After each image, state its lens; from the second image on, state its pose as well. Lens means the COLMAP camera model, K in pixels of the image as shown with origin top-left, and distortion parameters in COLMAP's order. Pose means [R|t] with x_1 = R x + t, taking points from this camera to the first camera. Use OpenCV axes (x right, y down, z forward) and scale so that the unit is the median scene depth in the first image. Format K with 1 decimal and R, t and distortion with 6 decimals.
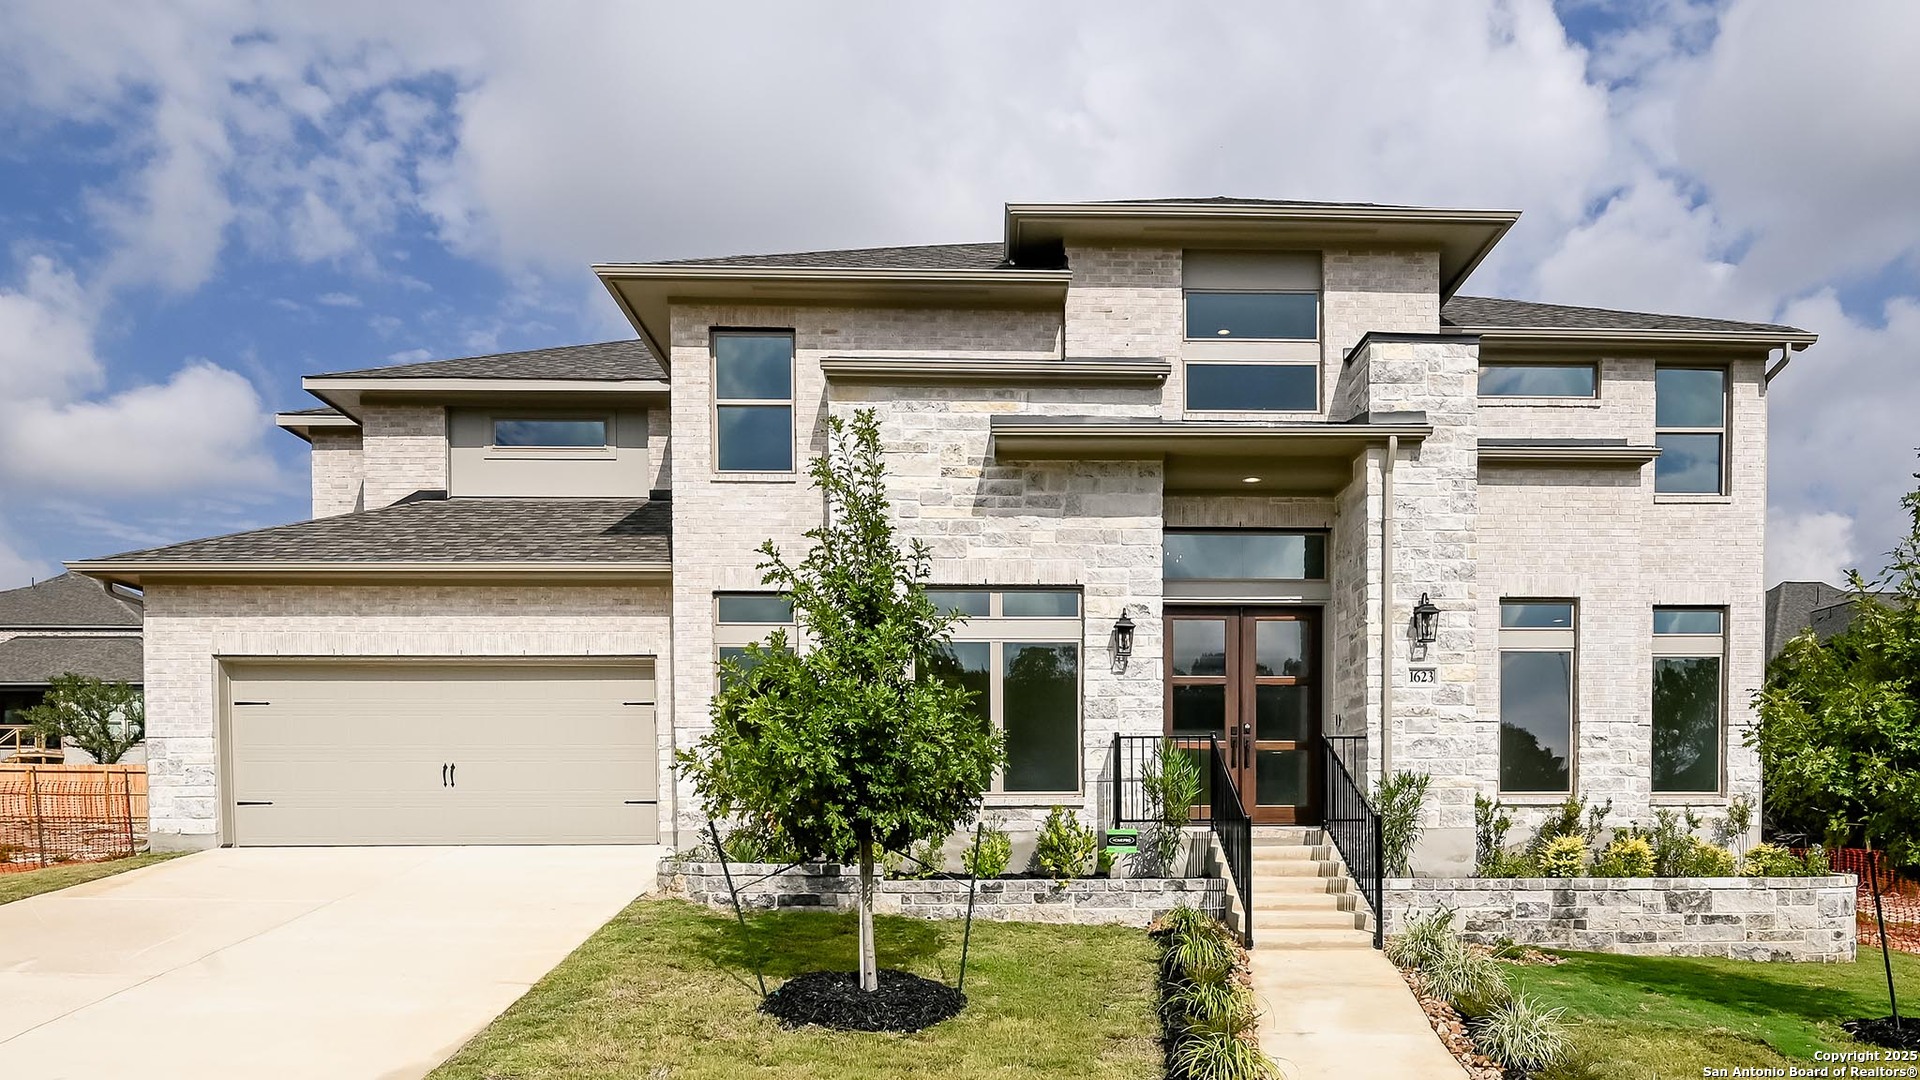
lens RADIAL K [[891.1, 0, 960.7], [0, 891.1, 537.6], [0, 0, 1]] dist [-0.001131, 0.001896]
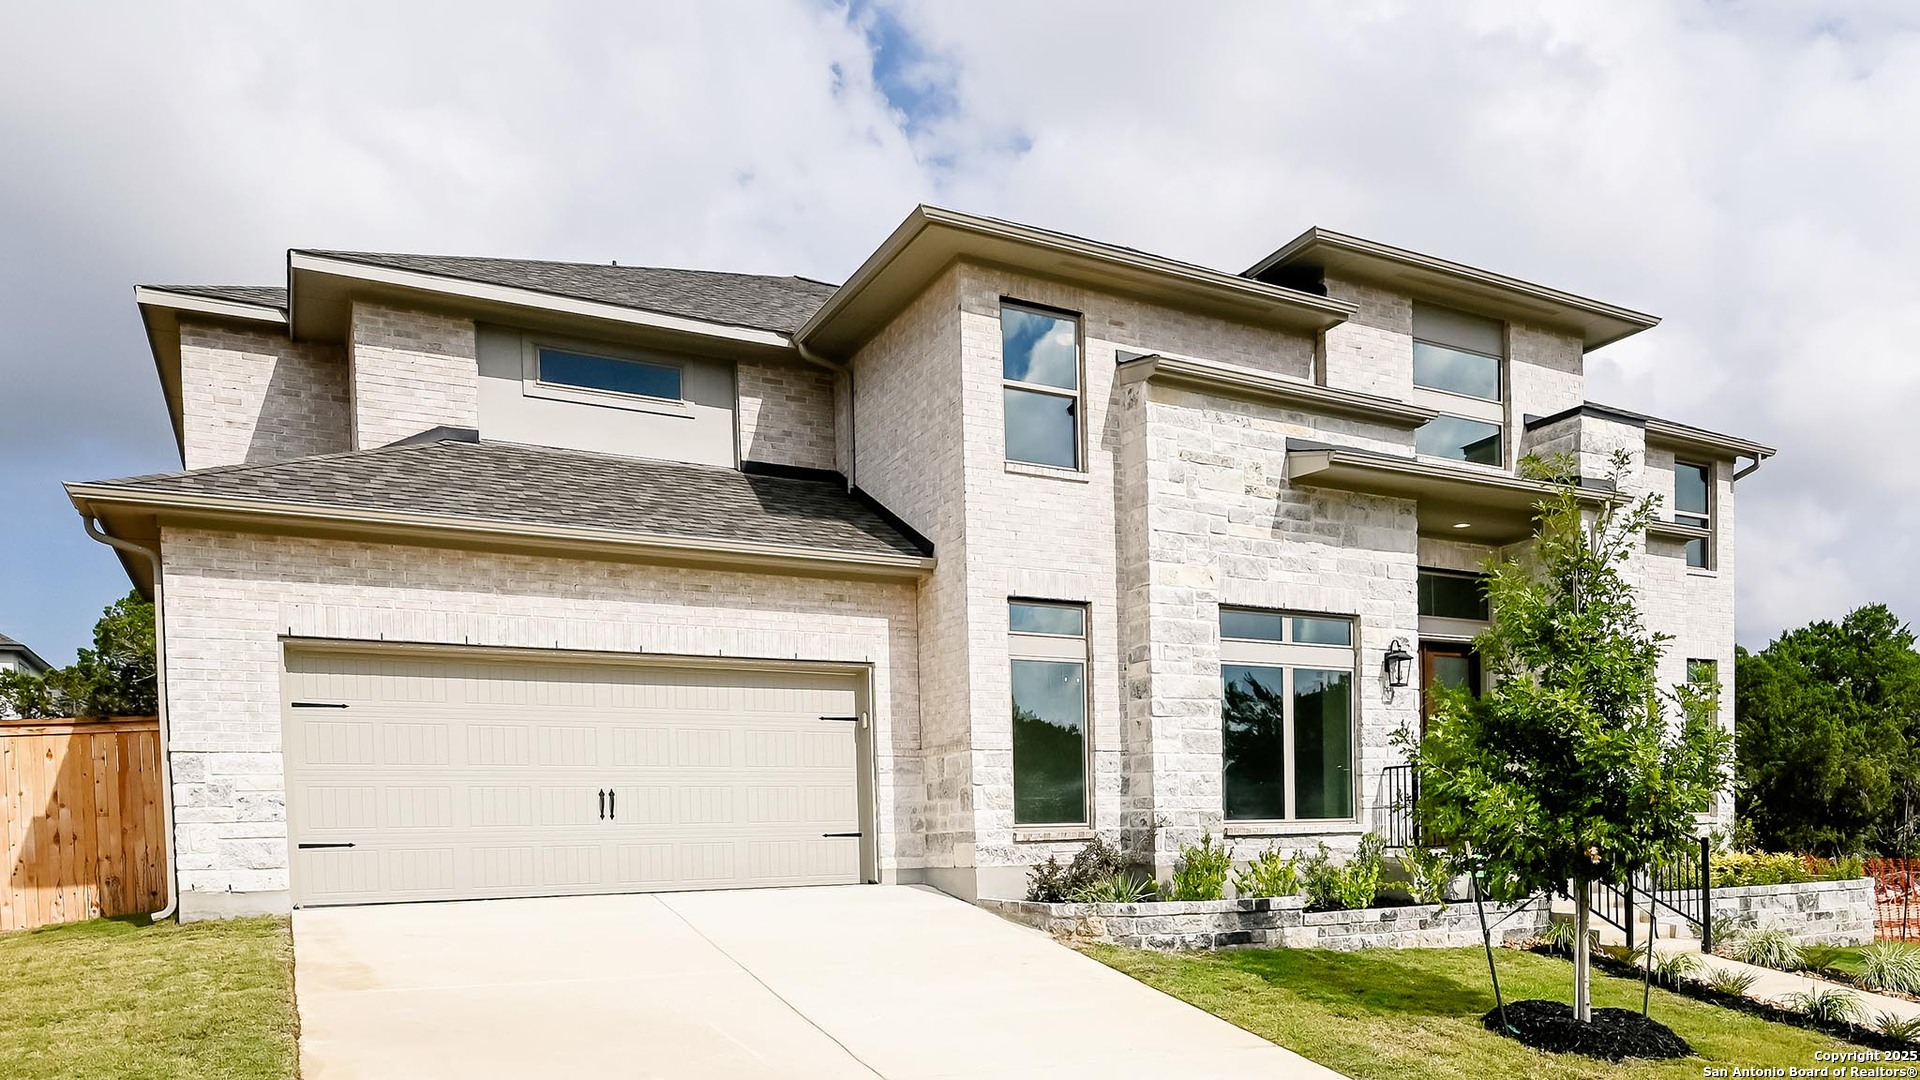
lens RADIAL K [[954.4, 0, 960.1], [0, 954.4, 543.2], [0, 0, 1]] dist [0.002015, -0.000639]
pose [[0.938383, 0.085936, 0.334743, -0.609858], [-0.087656, 0.996101, -0.009997, 0.020432], [-0.334297, -0.019961, 0.942256, 0.116340]]
